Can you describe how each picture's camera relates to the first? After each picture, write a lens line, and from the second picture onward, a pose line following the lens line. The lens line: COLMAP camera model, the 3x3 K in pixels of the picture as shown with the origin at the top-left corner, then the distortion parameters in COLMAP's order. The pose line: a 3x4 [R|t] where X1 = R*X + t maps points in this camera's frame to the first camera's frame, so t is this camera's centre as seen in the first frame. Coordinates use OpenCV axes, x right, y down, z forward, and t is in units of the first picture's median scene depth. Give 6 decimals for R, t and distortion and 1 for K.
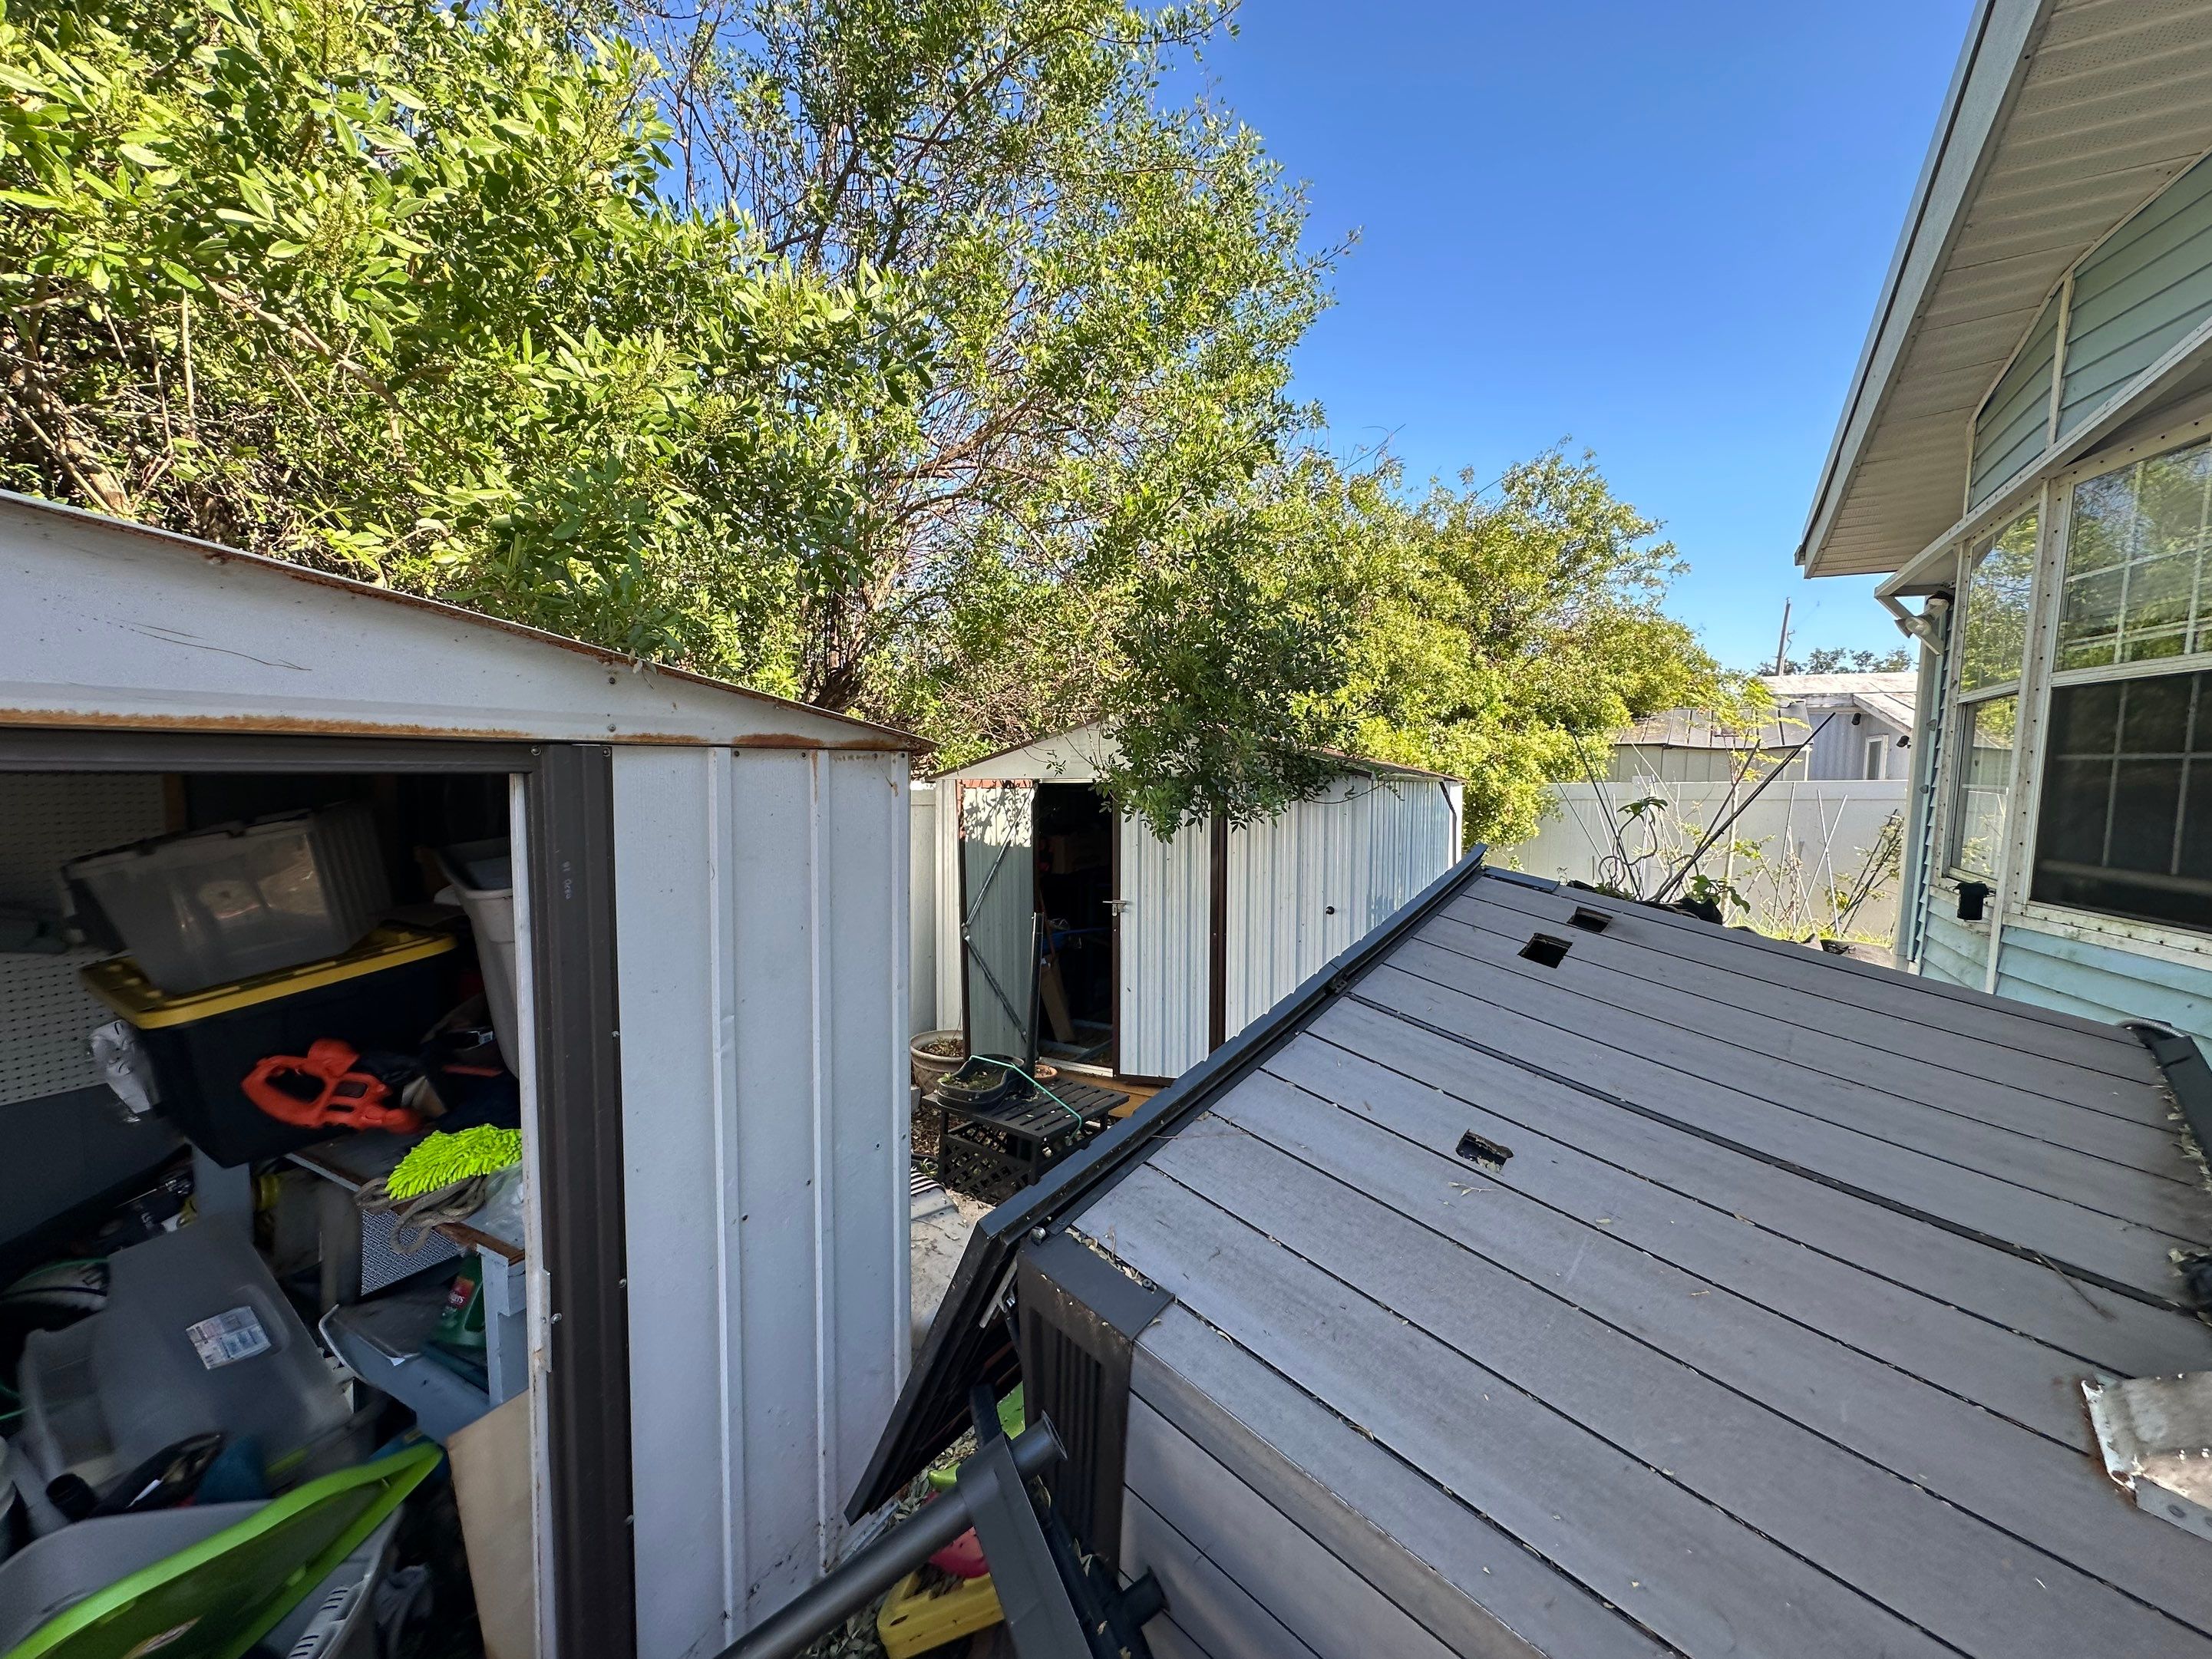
lens RADIAL K [[883.6, 0, 1106.2], [0, 883.6, 831.1], [0, 0, 1]] dist [0.000372, 0.000069]
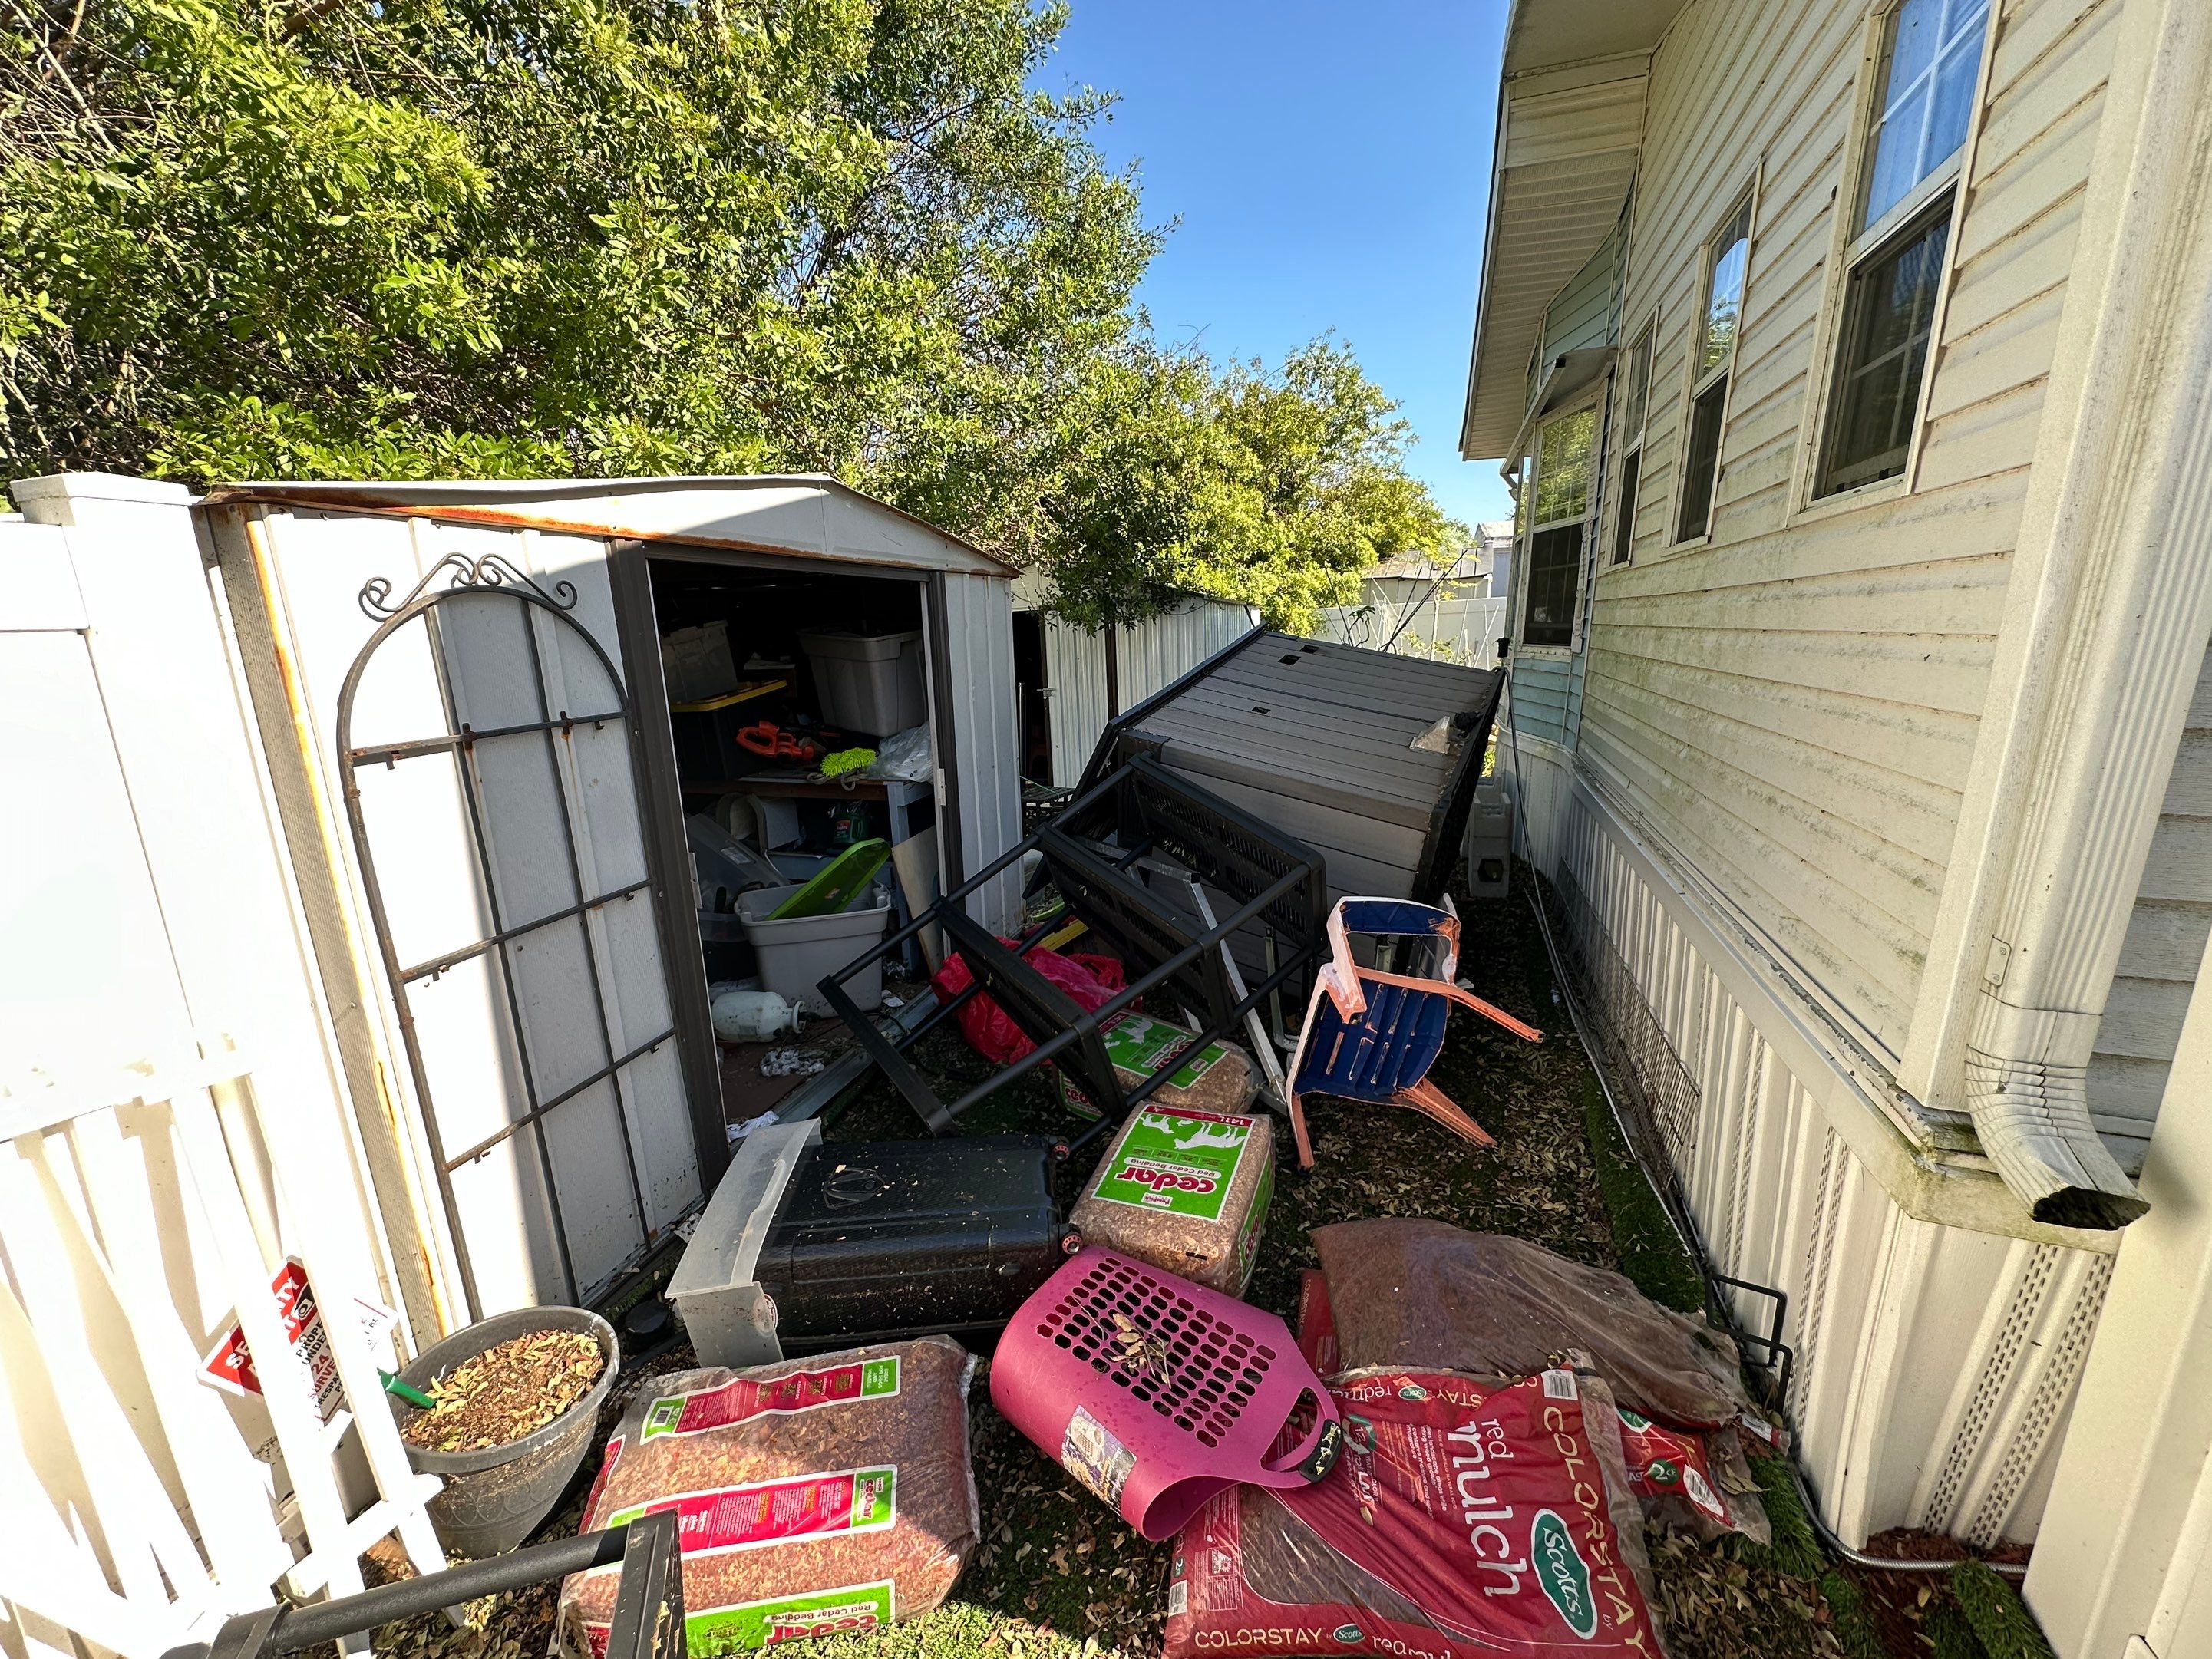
lens RADIAL K [[883.6, 0, 1106.2], [0, 883.6, 831.1], [0, 0, 1]] dist [0.000372, 0.000069]
pose [[0.977517, -0.084599, 0.193144, -0.447243], [0.053190, 0.985295, 0.162370, 0.175821], [-0.204040, -0.148446, 0.967642, -1.186289]]
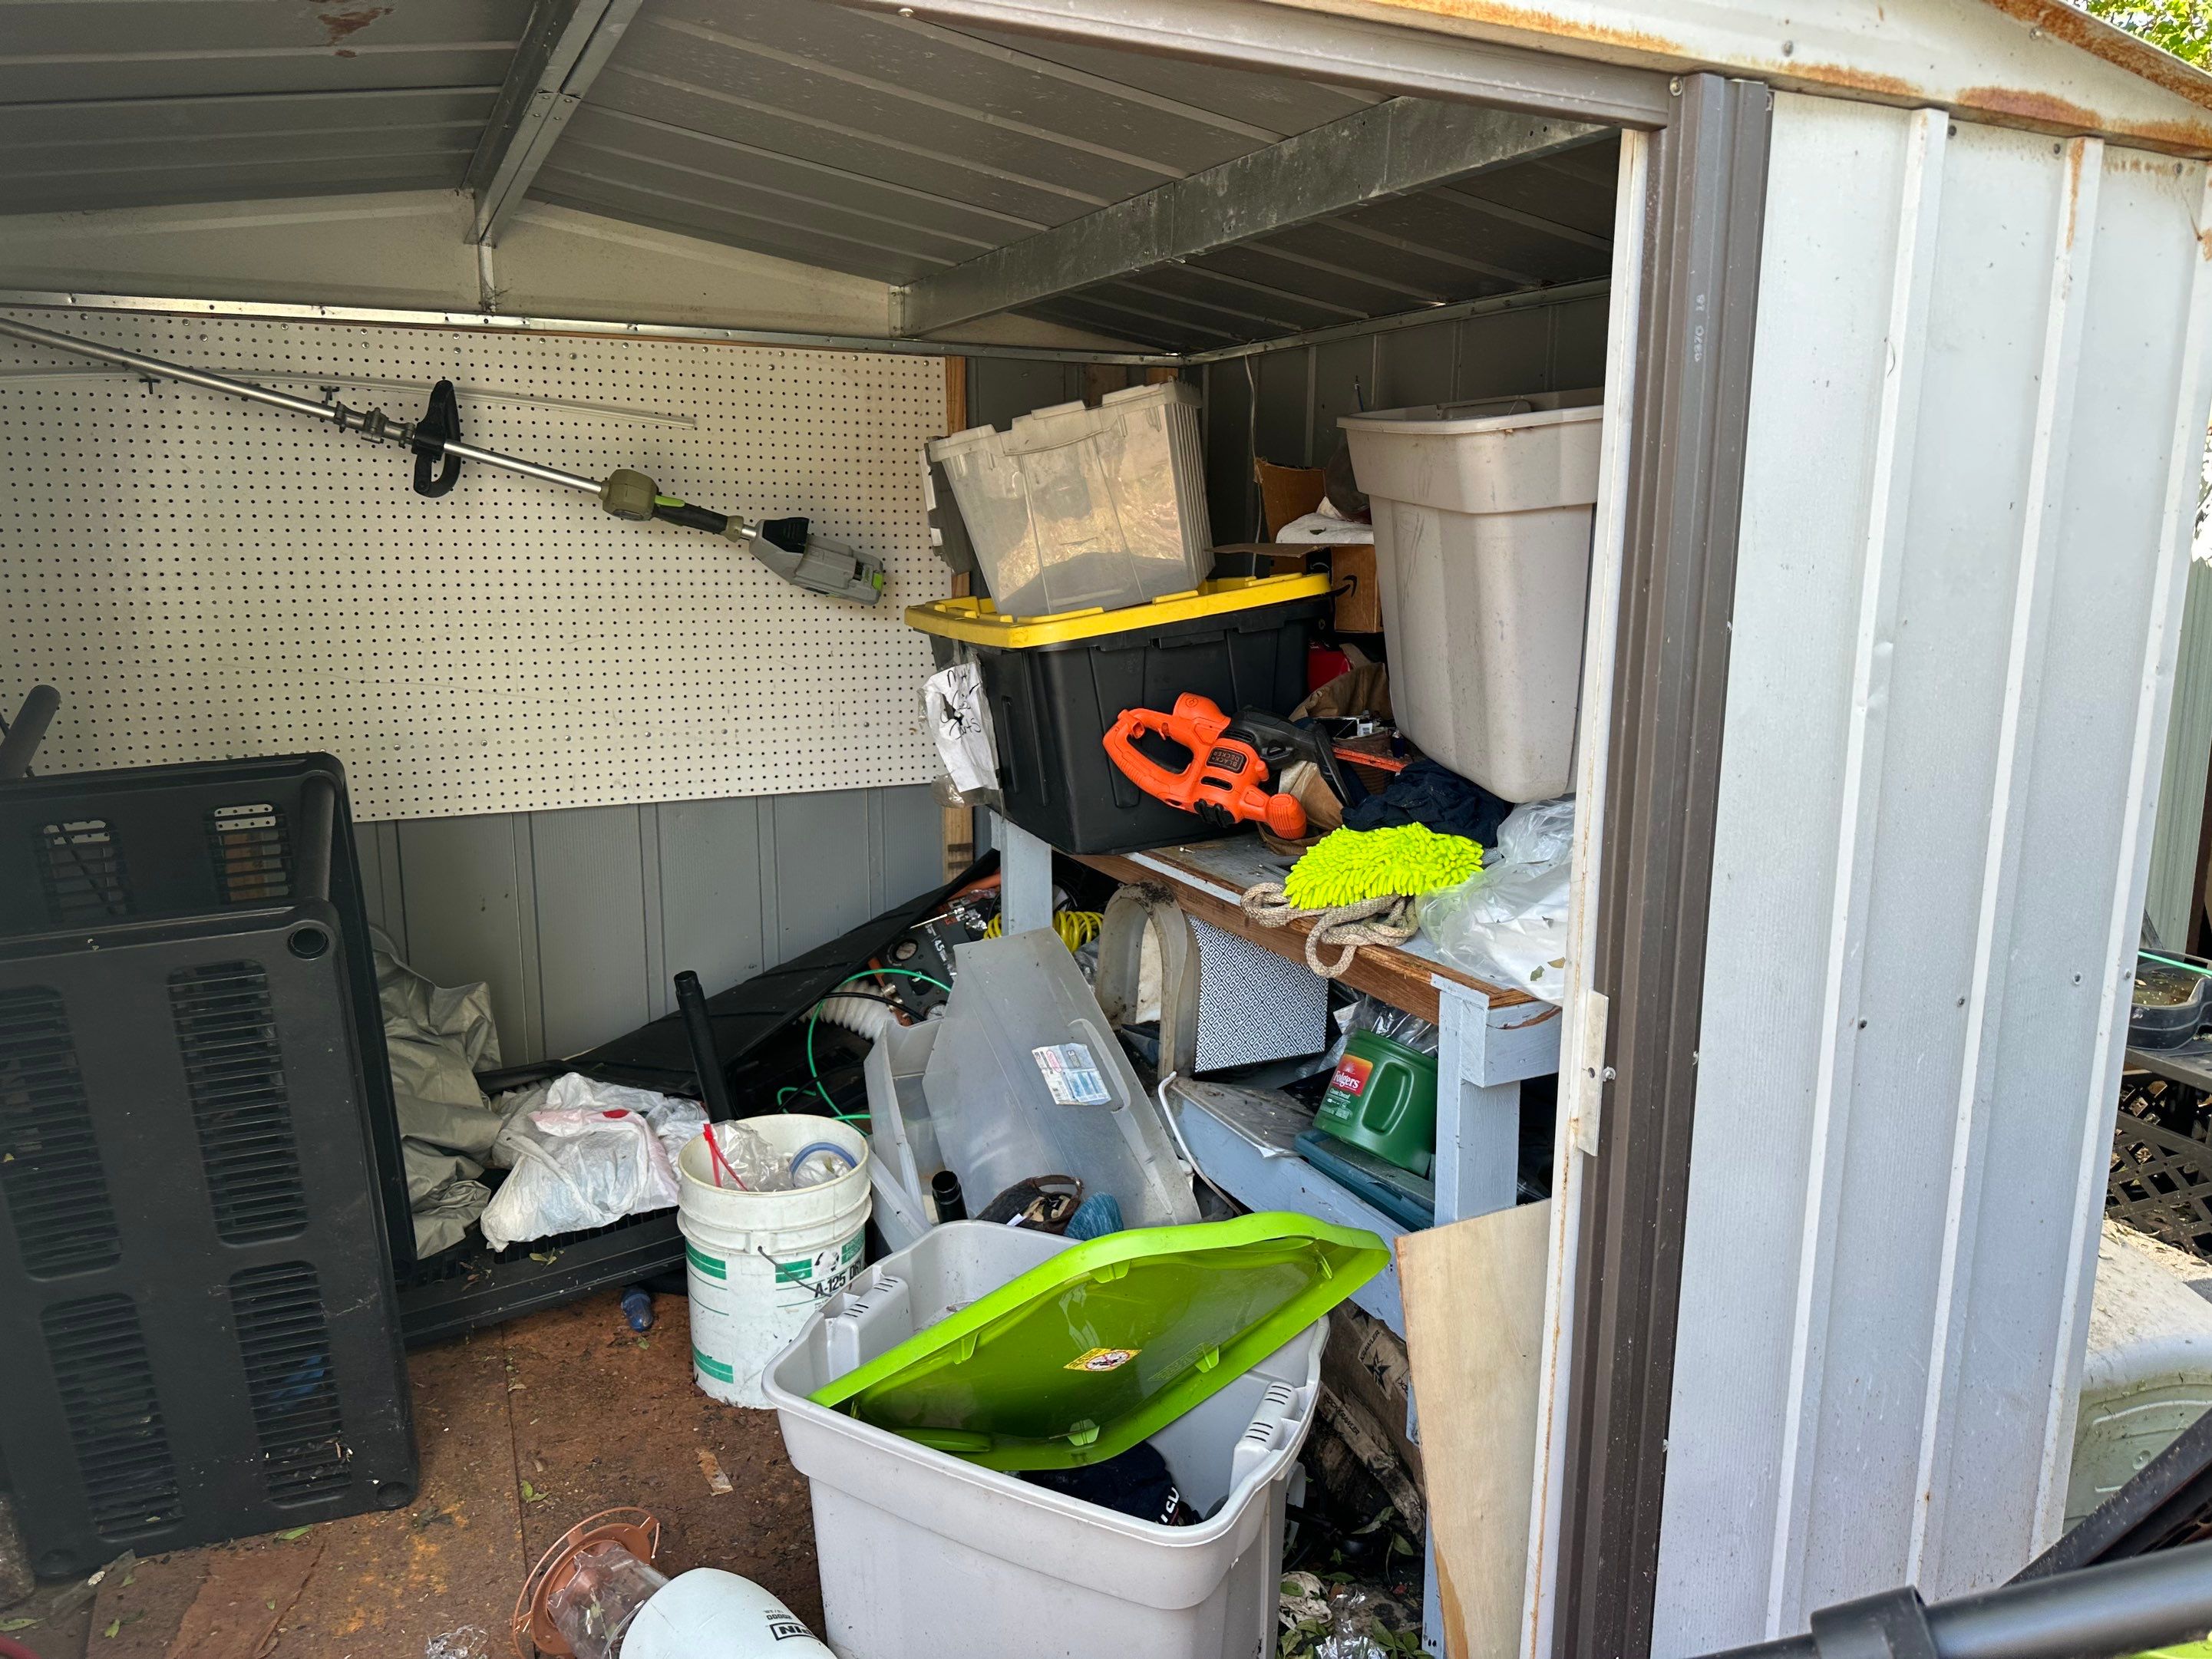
lens RADIAL K [[1549.6, 0, 1113.8], [0, 1549.6, 822.2], [0, 0, 1]] dist [0.133302, -0.218389]
pose [[0.820171, 0.099792, -0.563347, -0.201488], [-0.036881, 0.991844, 0.122001, 0.169466], [0.570928, -0.079285, 0.817163, -0.051435]]
